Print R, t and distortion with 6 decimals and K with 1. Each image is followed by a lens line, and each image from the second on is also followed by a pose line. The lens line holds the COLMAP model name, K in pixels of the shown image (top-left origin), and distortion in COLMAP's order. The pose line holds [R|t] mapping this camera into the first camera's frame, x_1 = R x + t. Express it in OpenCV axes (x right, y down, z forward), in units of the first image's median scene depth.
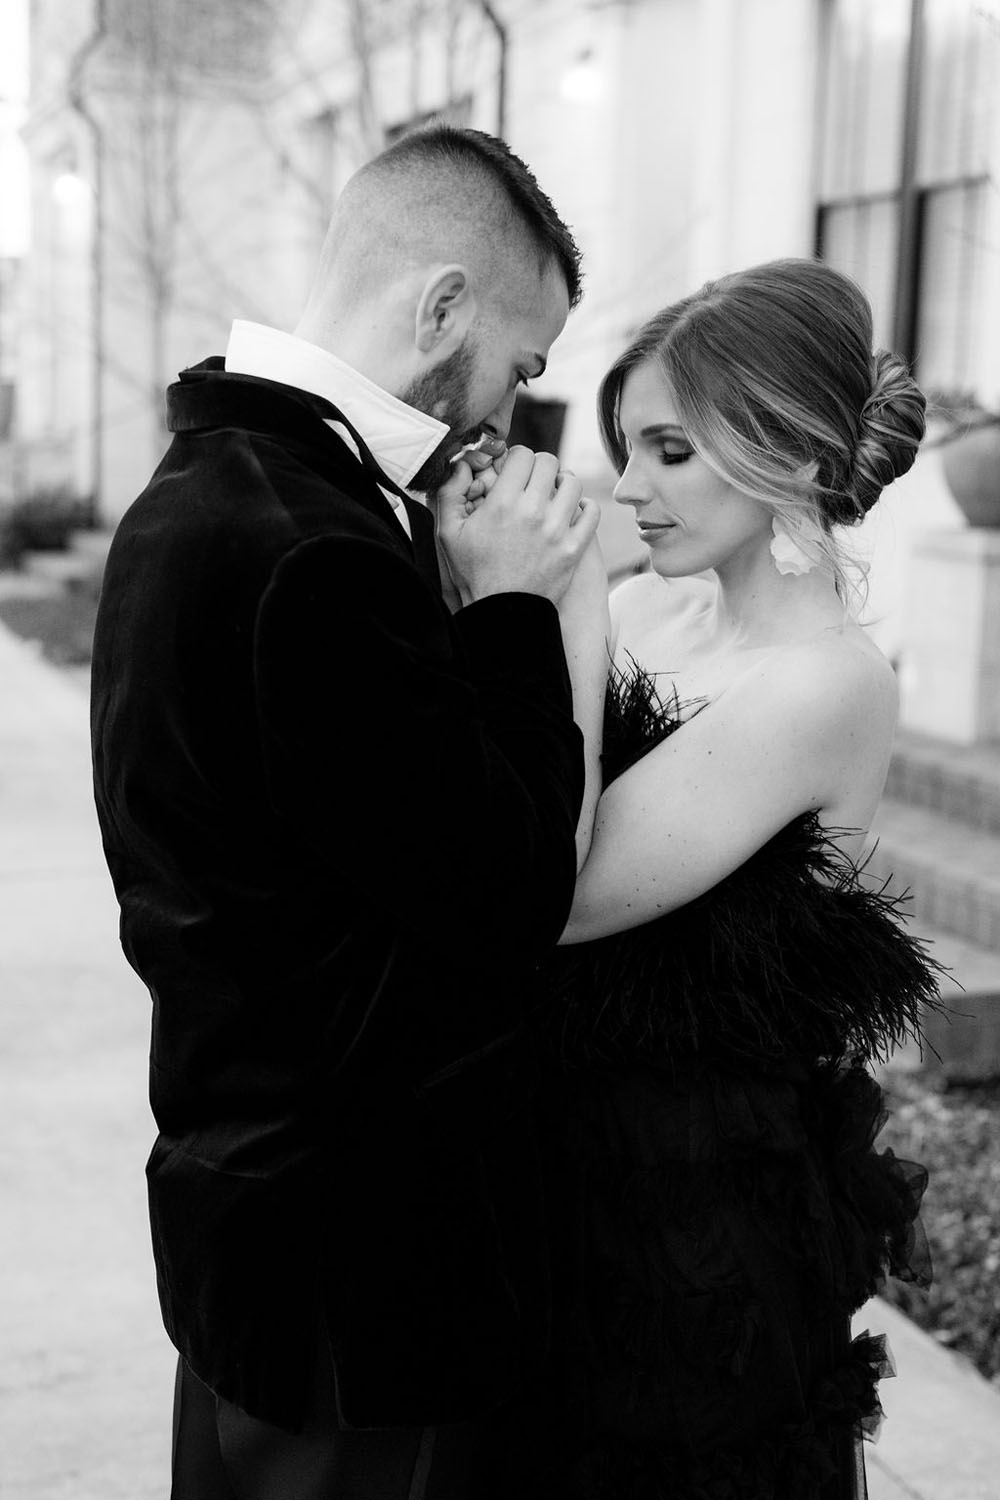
lens RADIAL K [[2029.3, 0, 500.0], [0, 2029.3, 750.0], [0, 0, 1]] dist [-0.027337, -0.074069]
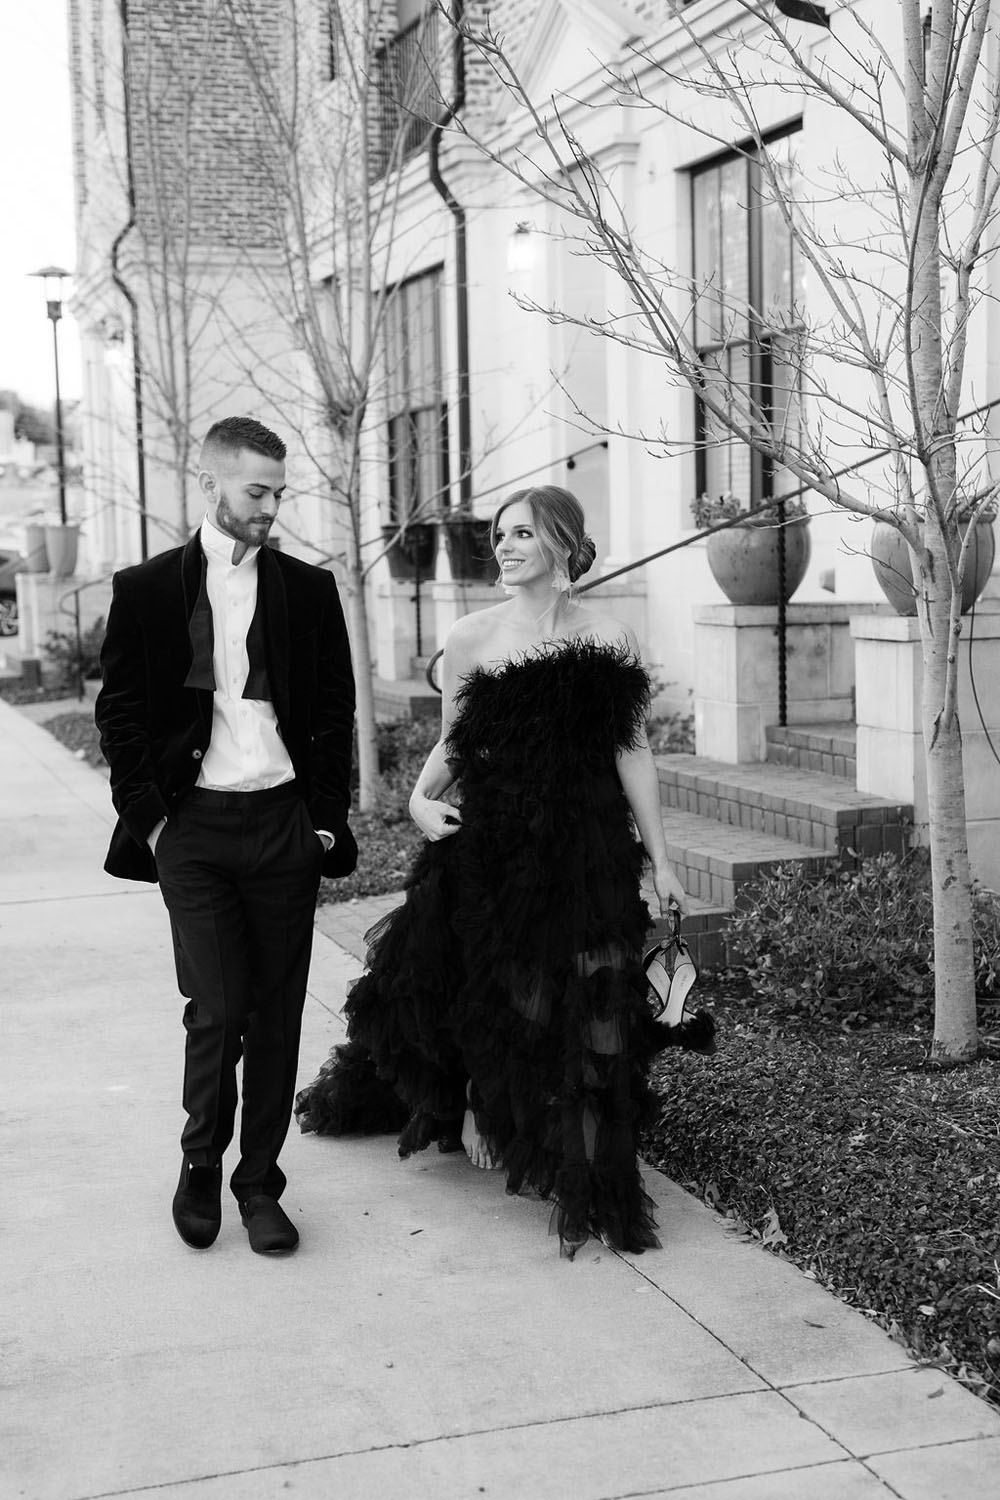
lens RADIAL K [[2136.0, 0, 500.0], [0, 2136.0, 750.0], [0, 0, 1]] dist [-0.000034, -0.010786]
pose [[0.997167, -0.048320, -0.057640, 0.098155], [0.044386, 0.996719, -0.067689, 0.045906], [0.060722, 0.064939, 0.996040, -0.245564]]
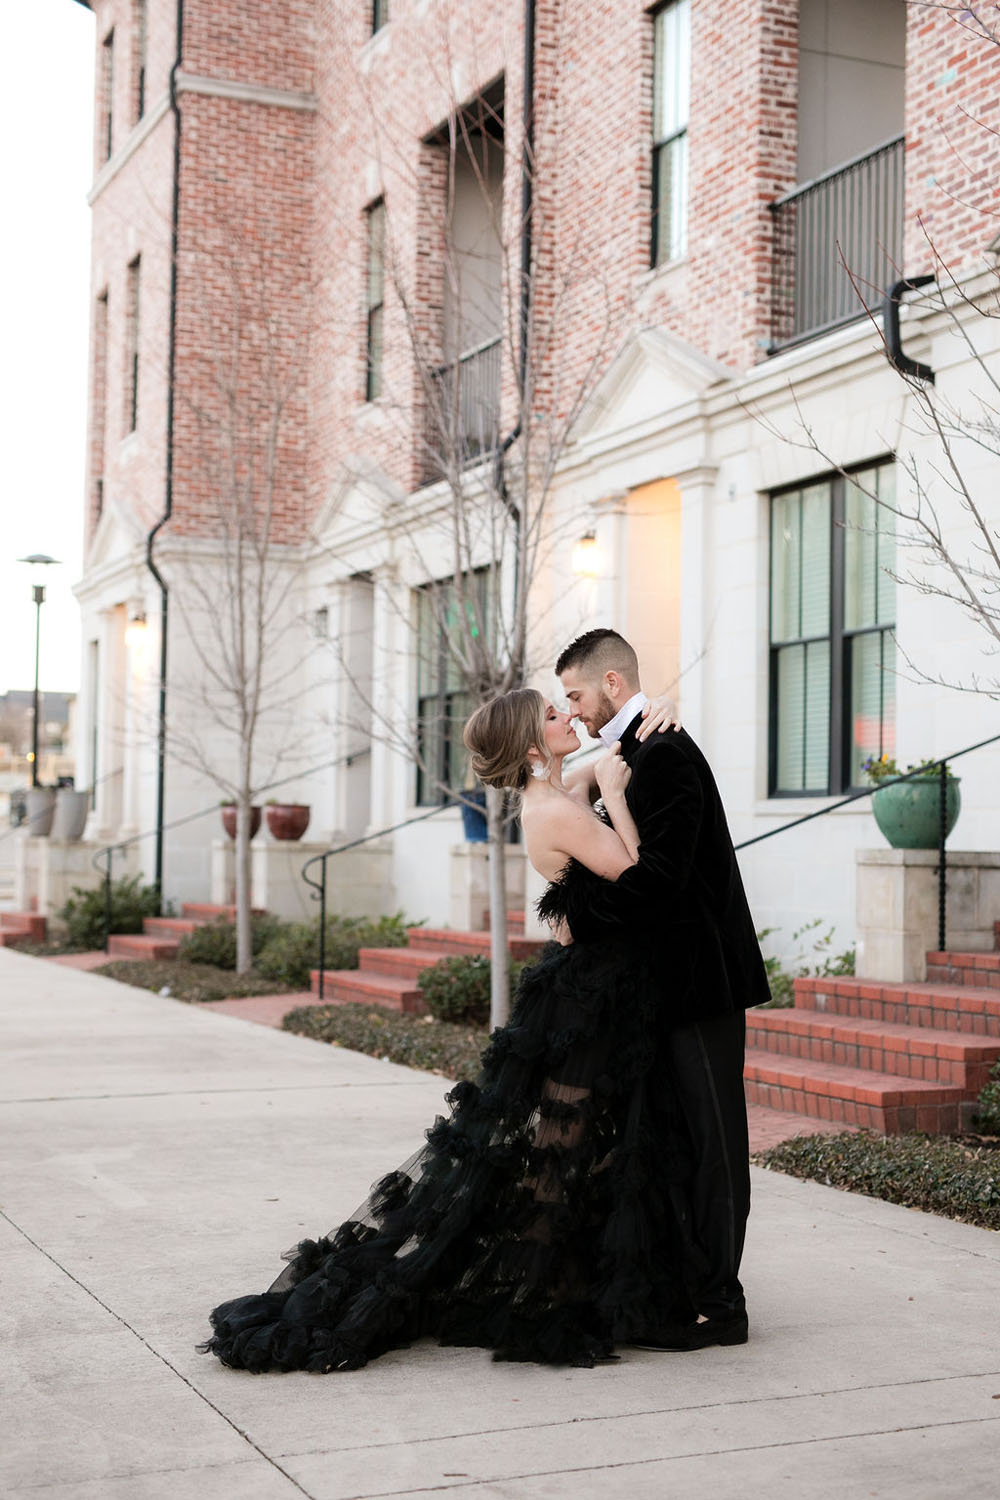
lens RADIAL K [[2136.0, 0, 500.0], [0, 2136.0, 750.0], [0, 0, 1]] dist [-0.000034, -0.010786]
pose [[0.998939, -0.013874, 0.043913, -0.089479], [0.022825, 0.977339, -0.210446, 0.098078], [-0.039998, 0.211225, 0.976619, -0.383494]]
